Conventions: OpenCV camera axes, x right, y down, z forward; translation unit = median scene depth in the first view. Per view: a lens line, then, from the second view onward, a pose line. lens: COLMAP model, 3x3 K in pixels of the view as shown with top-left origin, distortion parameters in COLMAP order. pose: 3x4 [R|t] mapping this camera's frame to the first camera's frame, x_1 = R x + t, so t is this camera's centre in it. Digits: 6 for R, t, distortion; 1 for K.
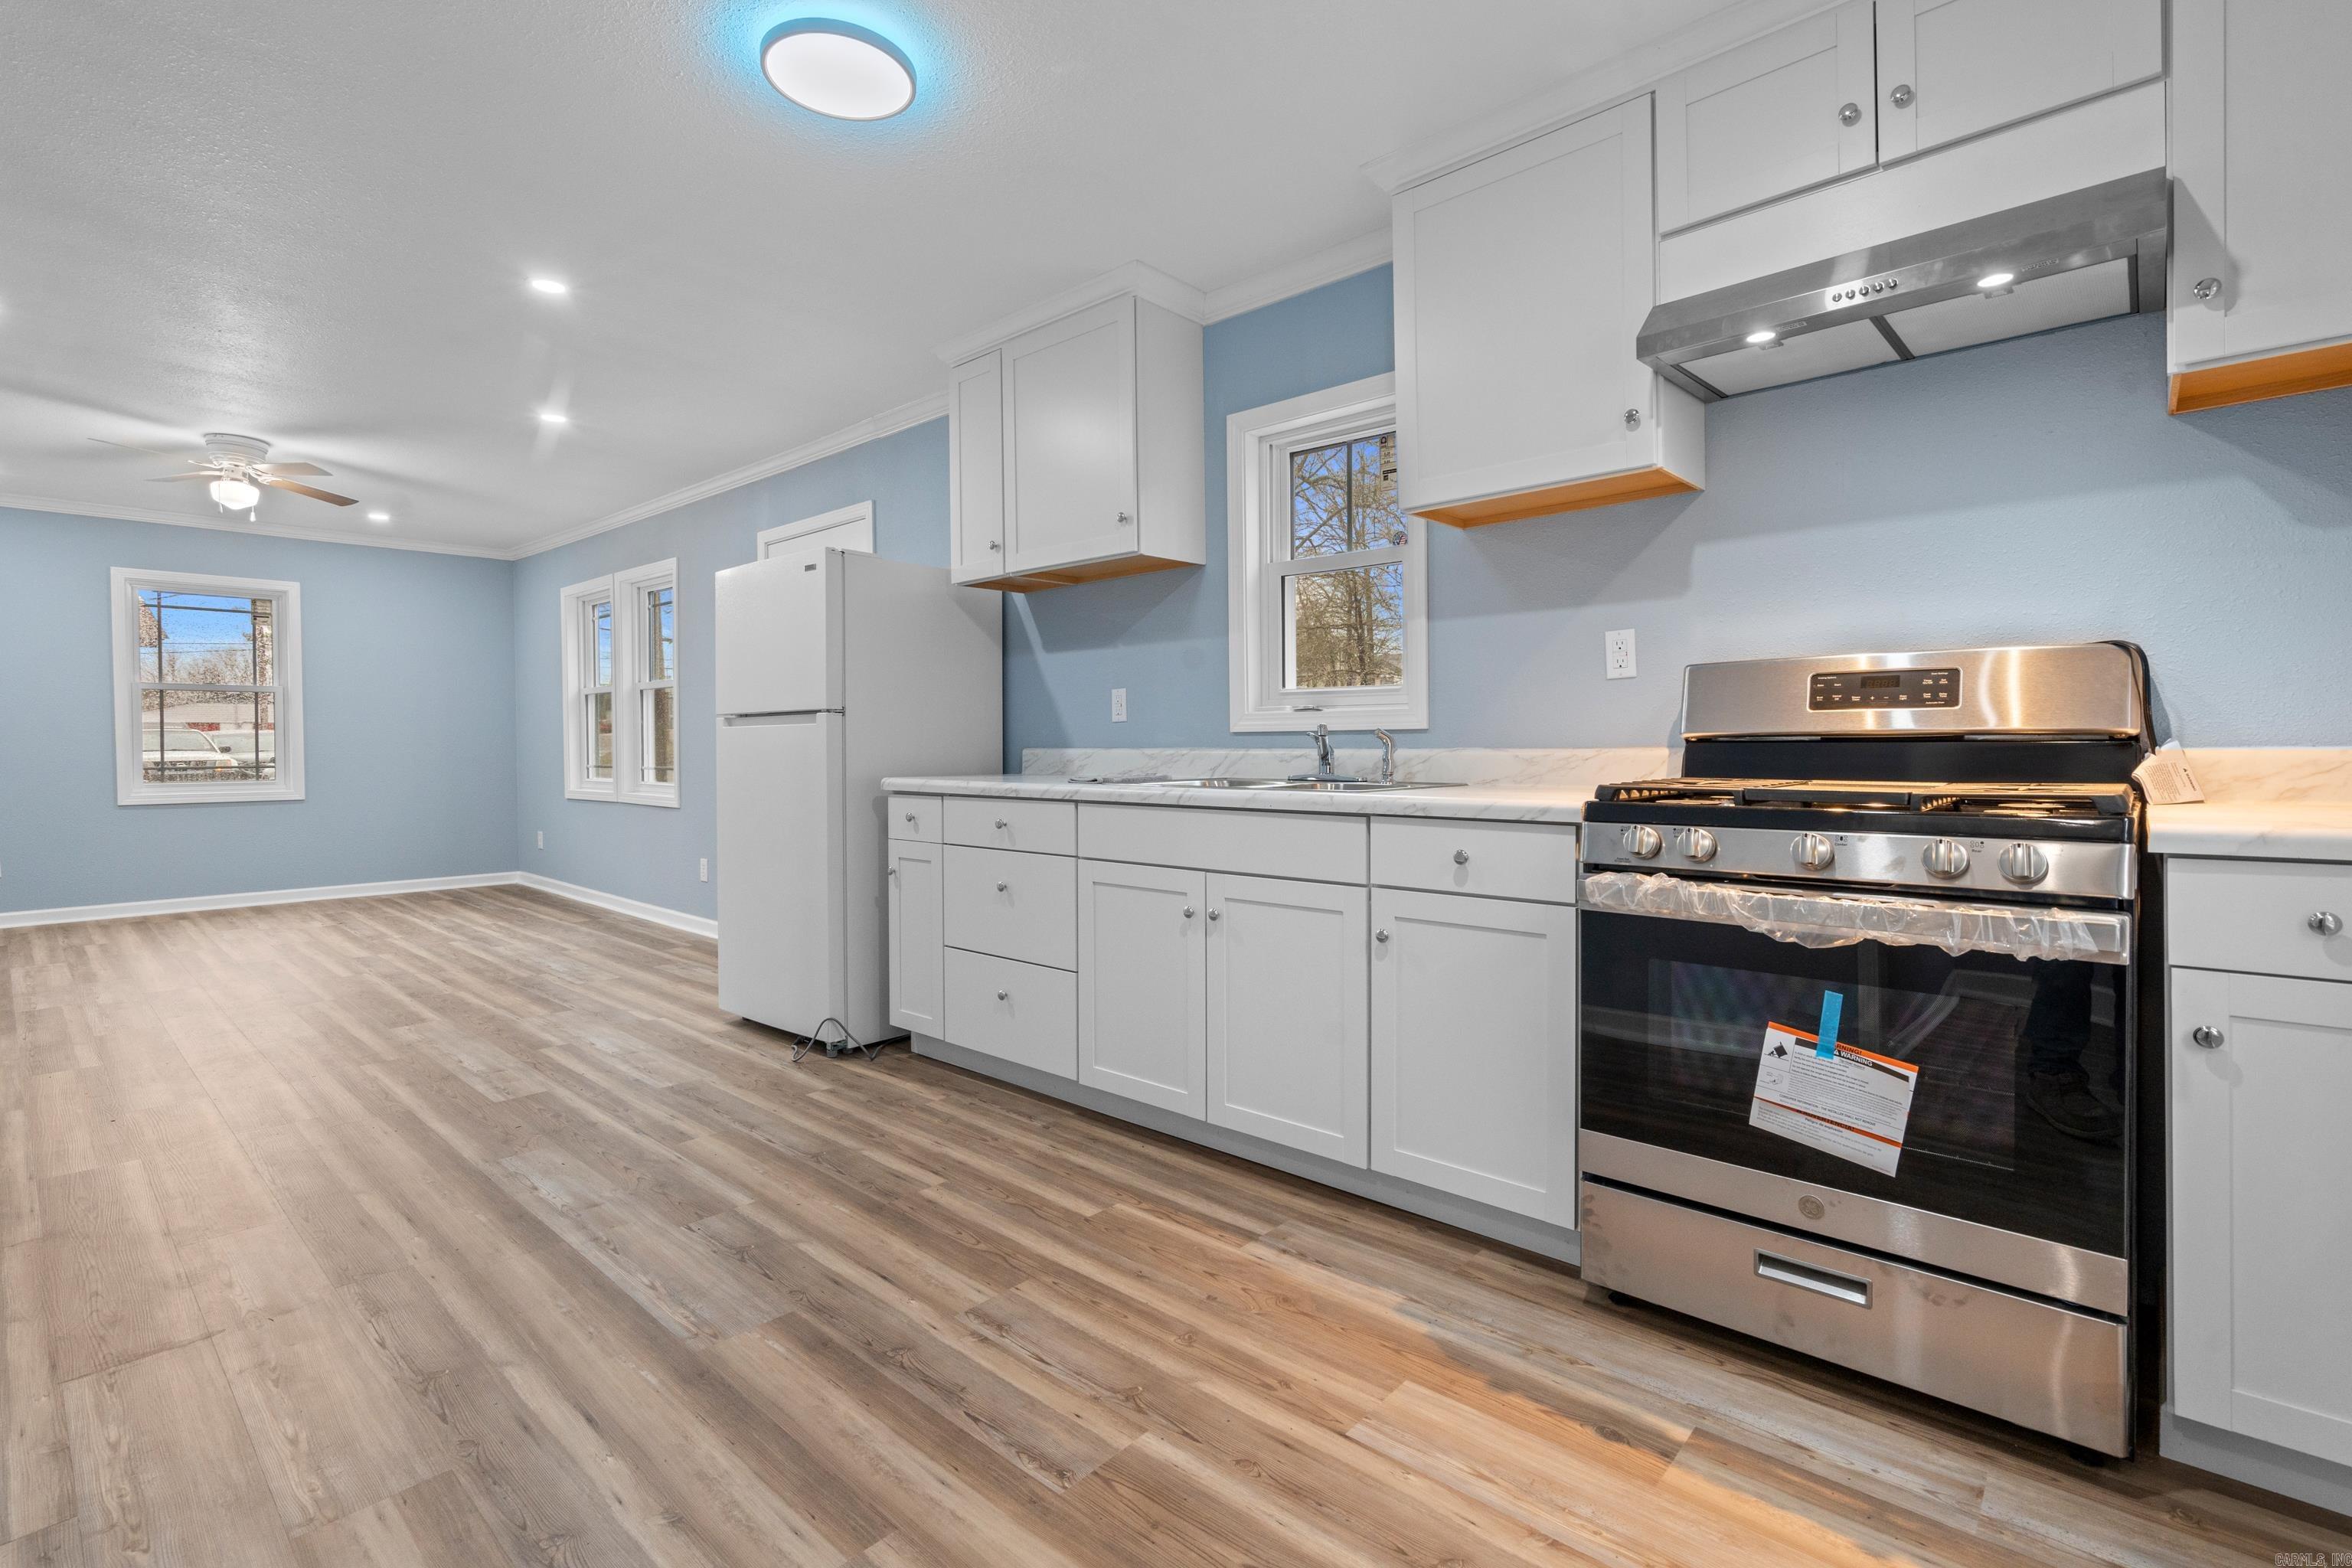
lens RADIAL K [[1076.6, 0, 1173.6], [0, 1076.6, 761.7], [0, 0, 1]] dist [-0.000423, 0.001083]
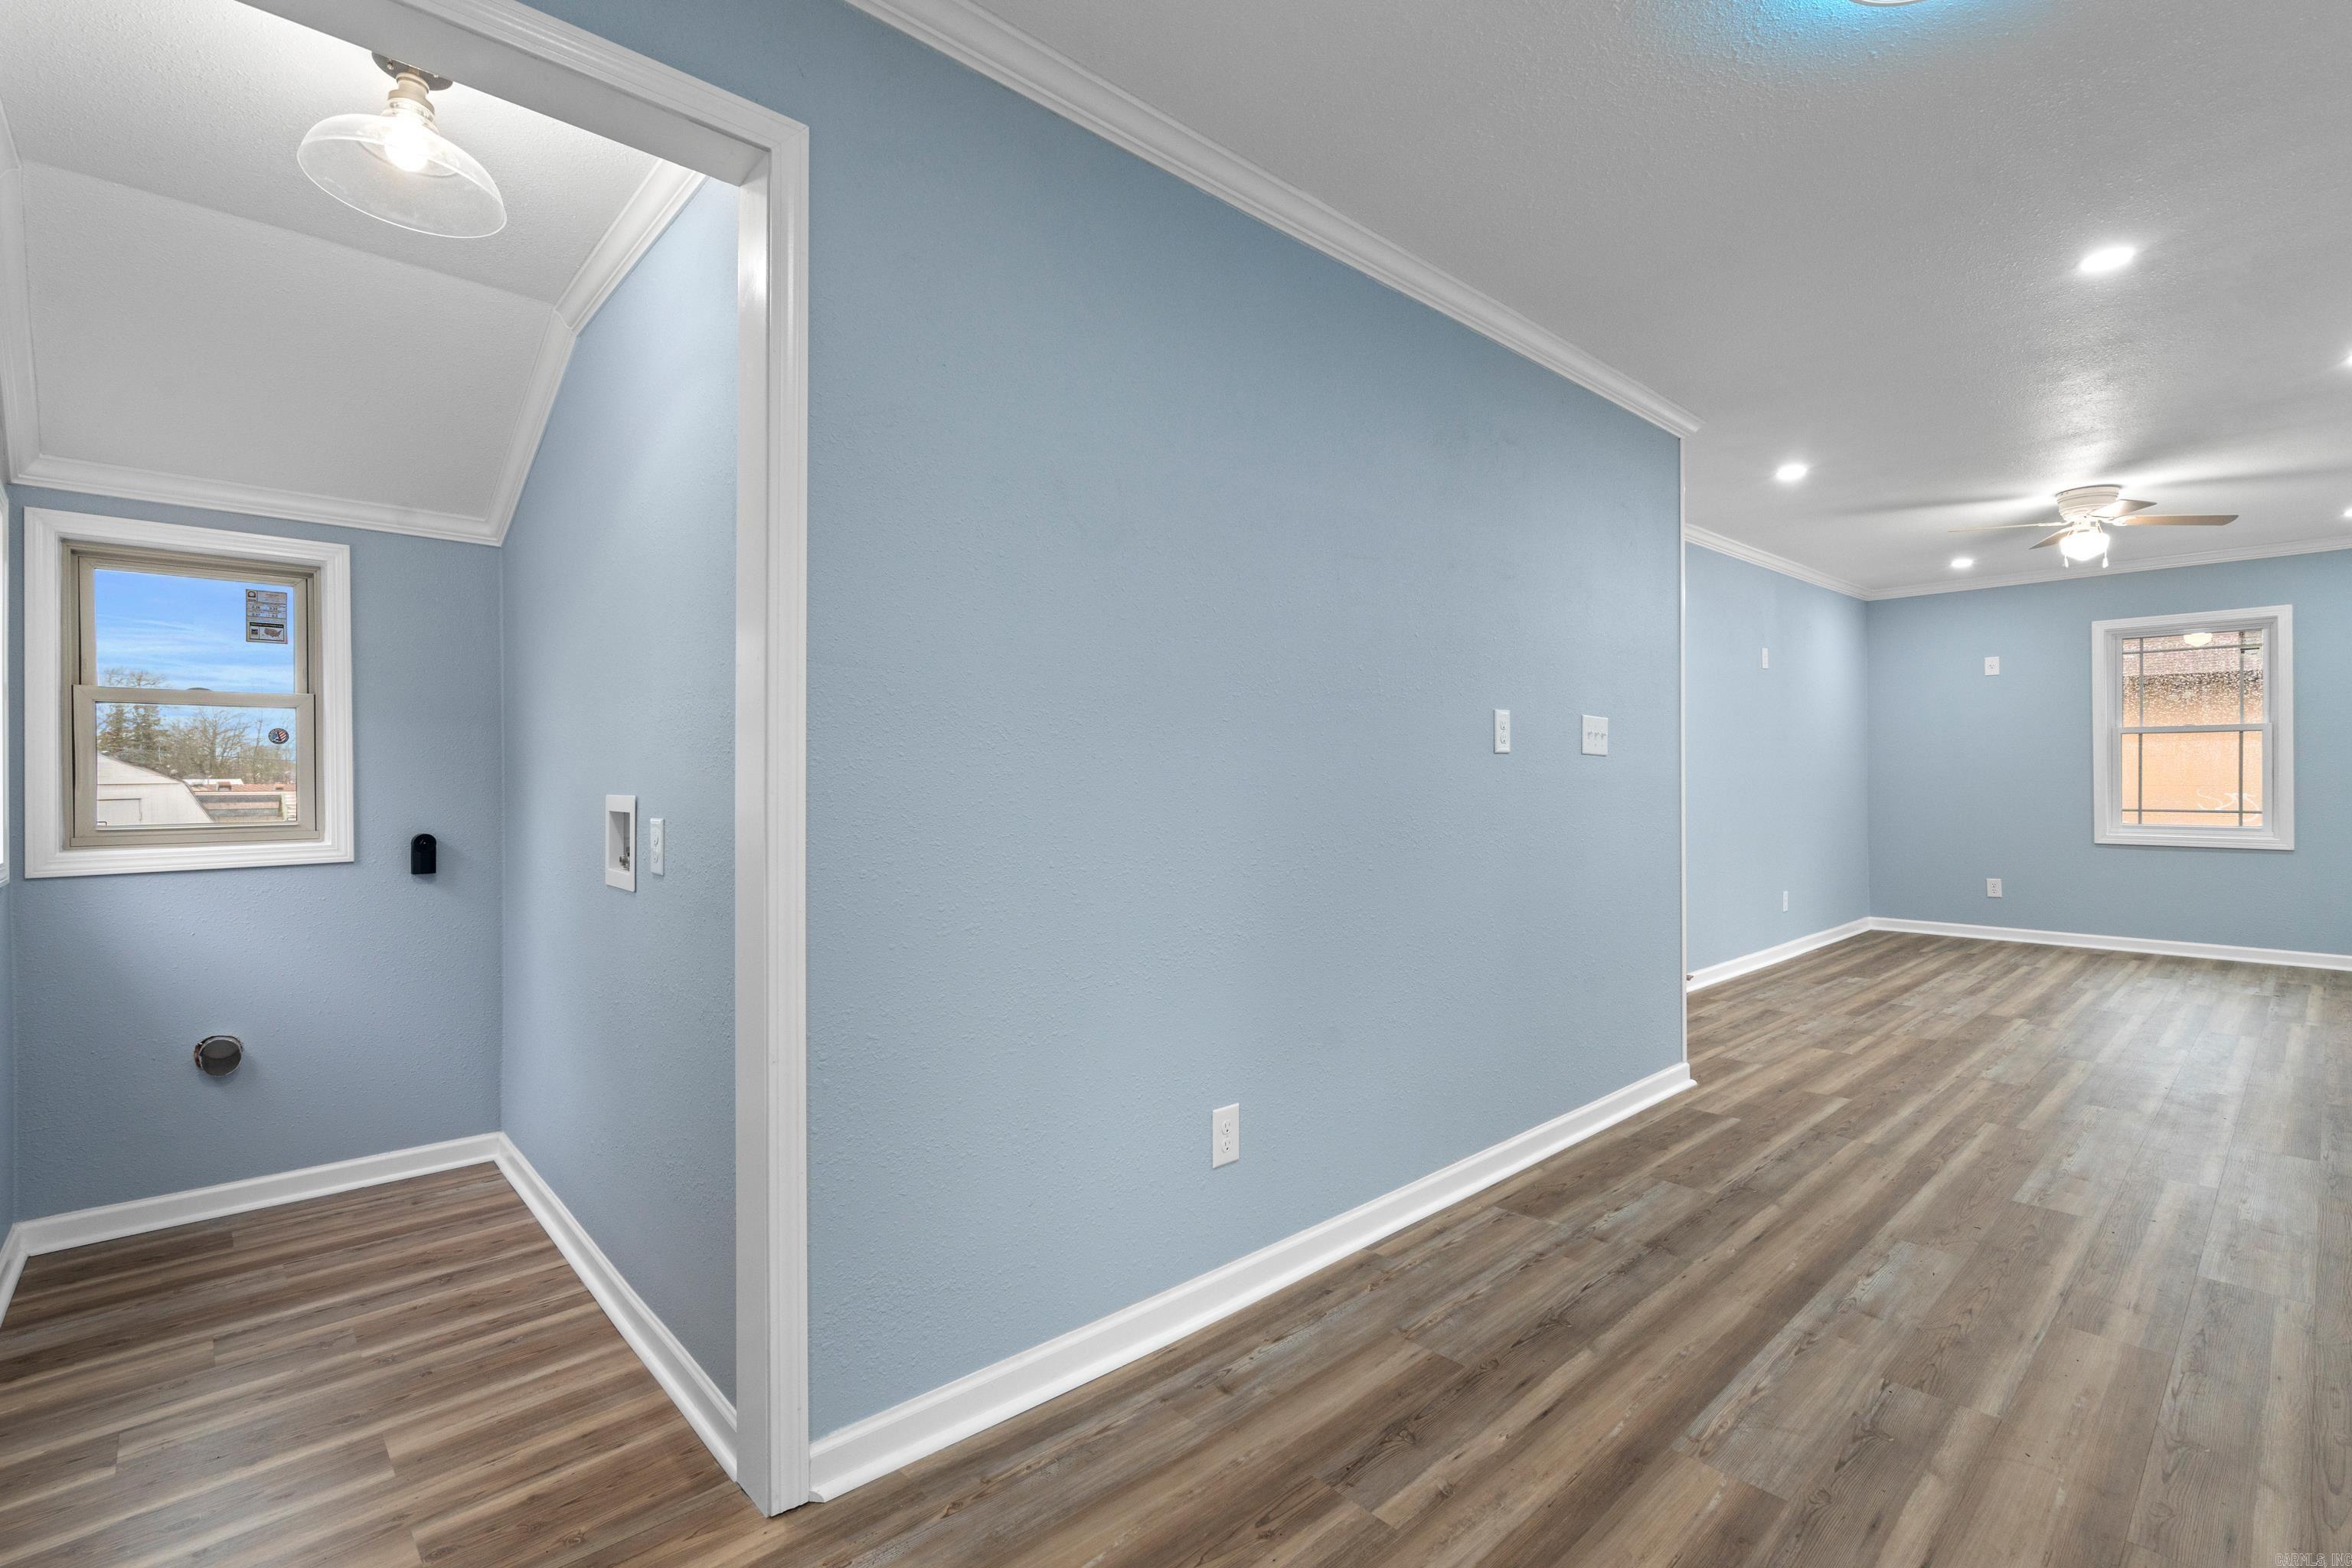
lens RADIAL K [[1065.3, 0, 1171.7], [0, 1065.3, 779.9], [0, 0, 1]] dist [-0.000318, 0.000466]
pose [[-0.093371, 0.006881, -0.995608, 0.330501], [-0.015098, 0.999851, 0.008326, -0.035330], [0.995517, 0.015809, -0.093253, 0.373324]]
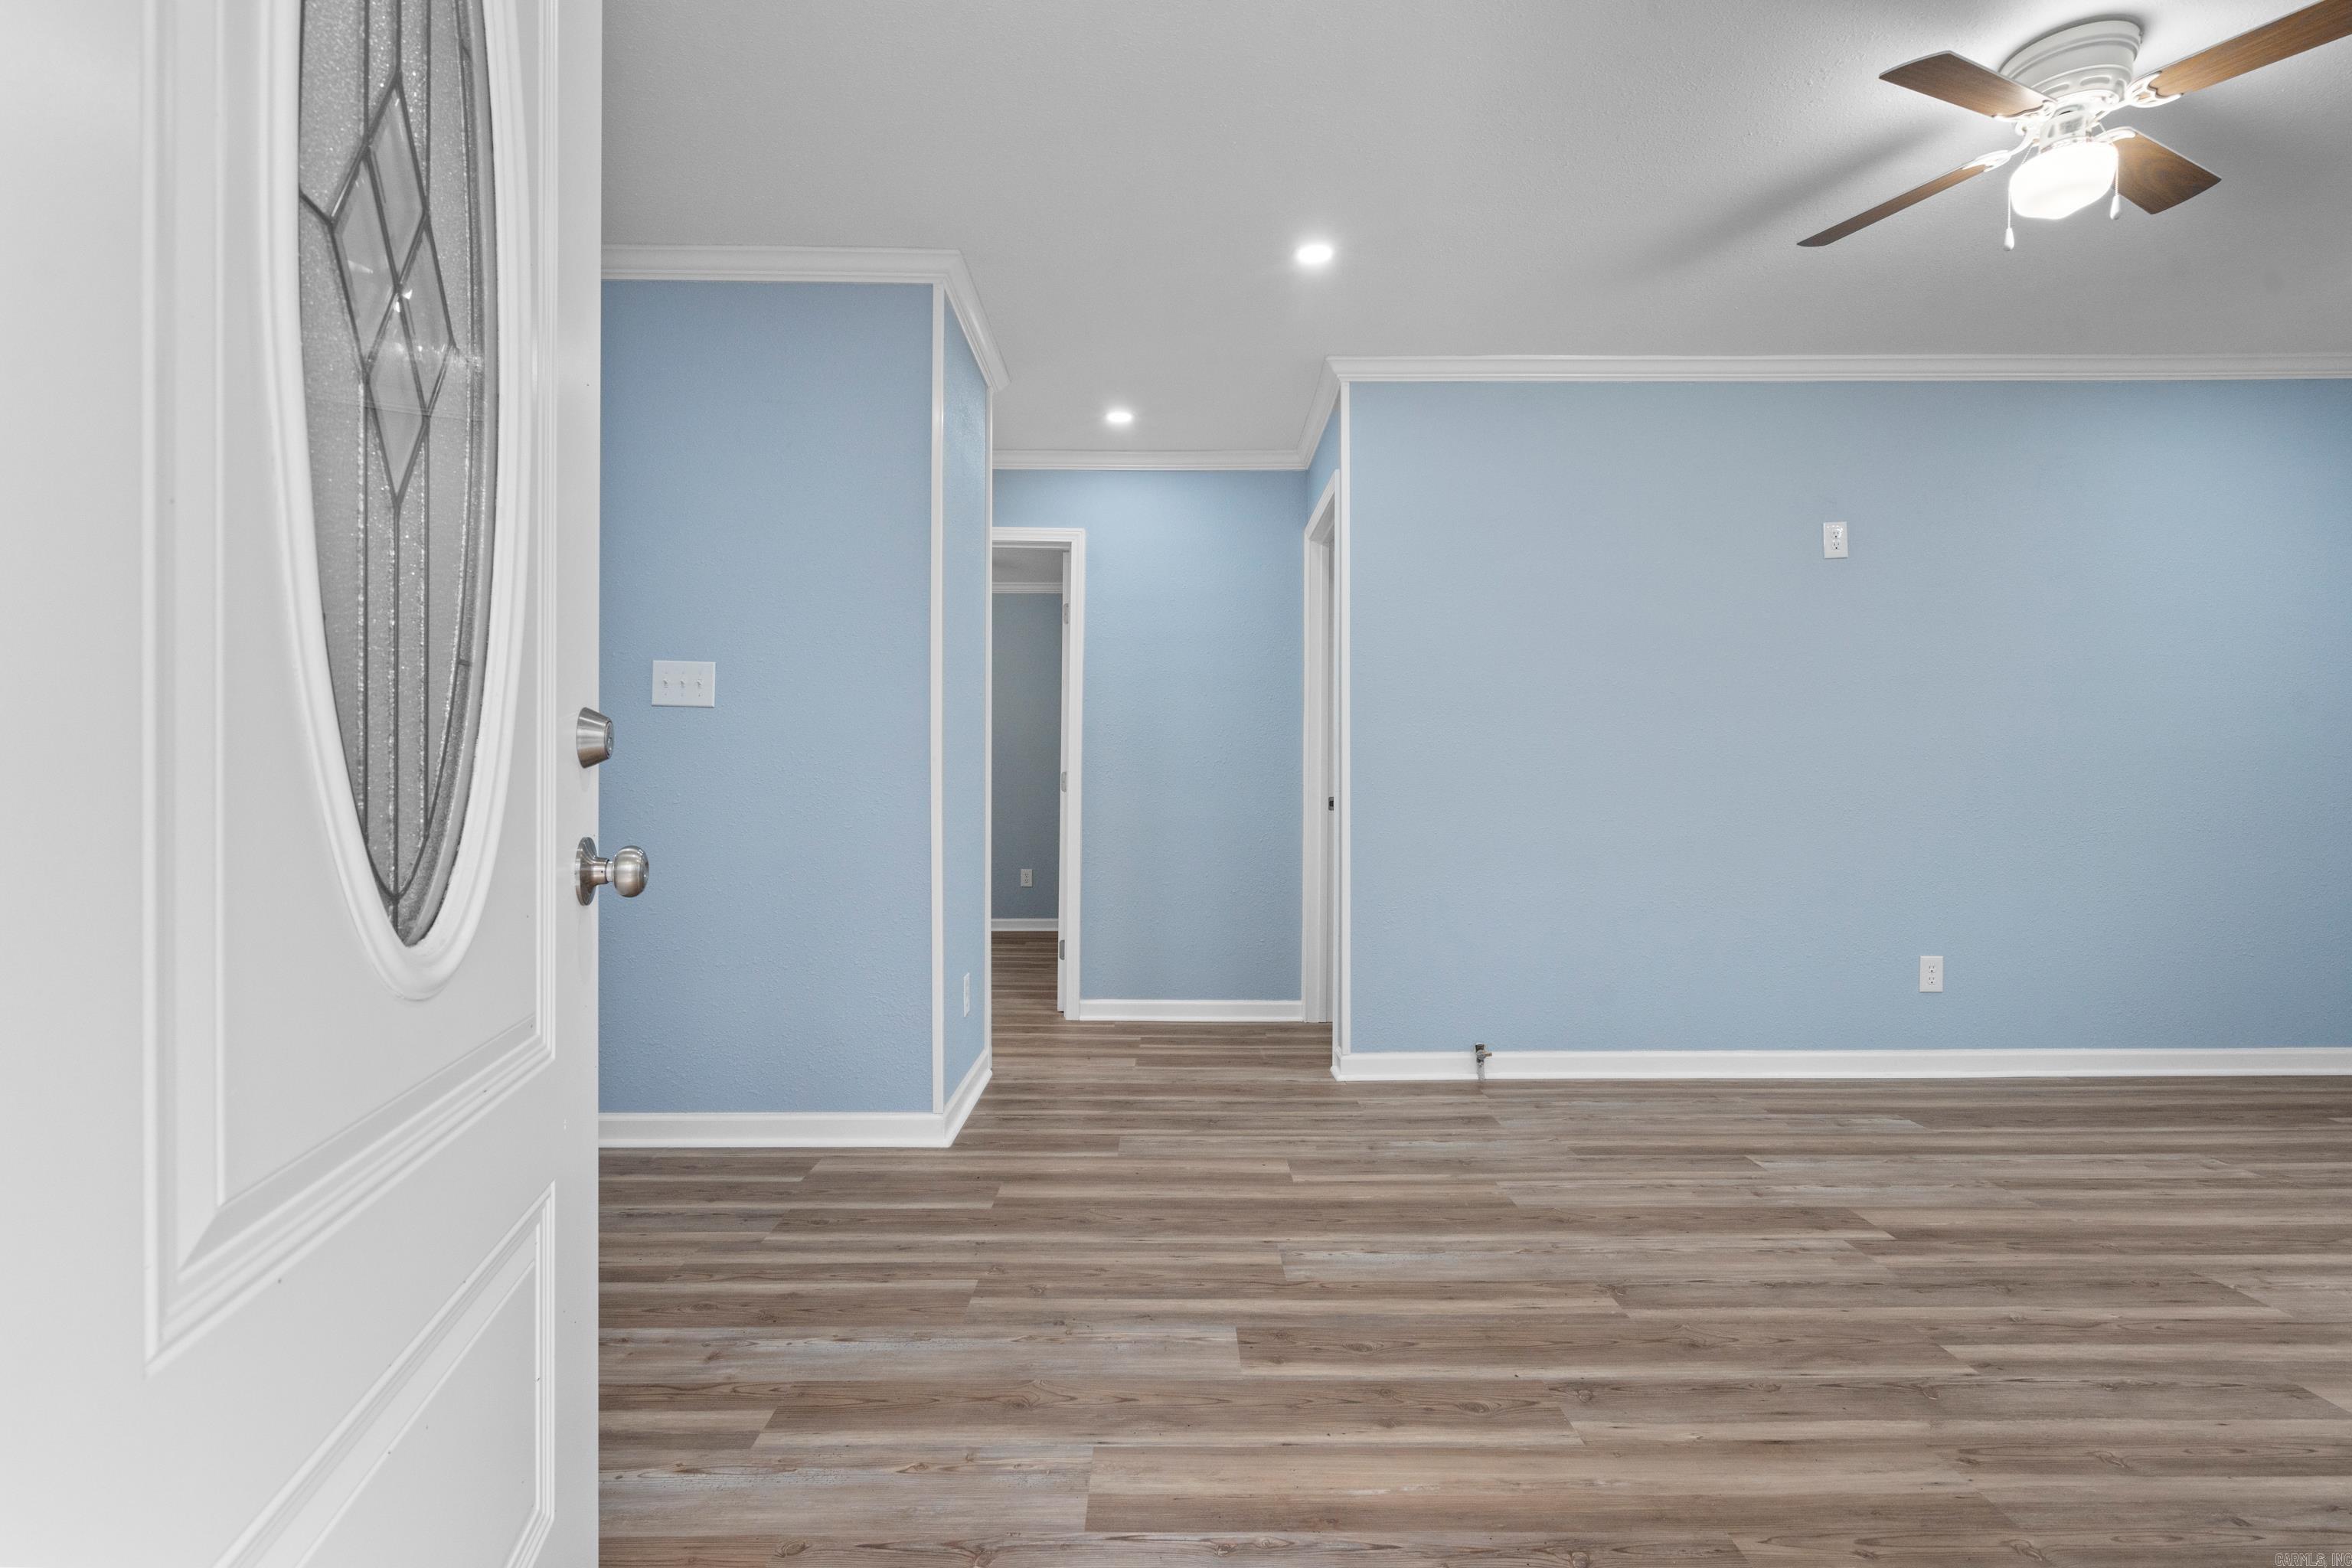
lens RADIAL K [[1084.7, 0, 1176.0], [0, 1084.7, 784.0], [0, 0, 1]] dist [0.000144, 0.000861]
pose [[-0.734468, -0.002555, -0.678638, -0.472012], [-0.010949, 0.999907, 0.008085, -0.002565], [0.678555, 0.013369, -0.734428, 1.695416]]
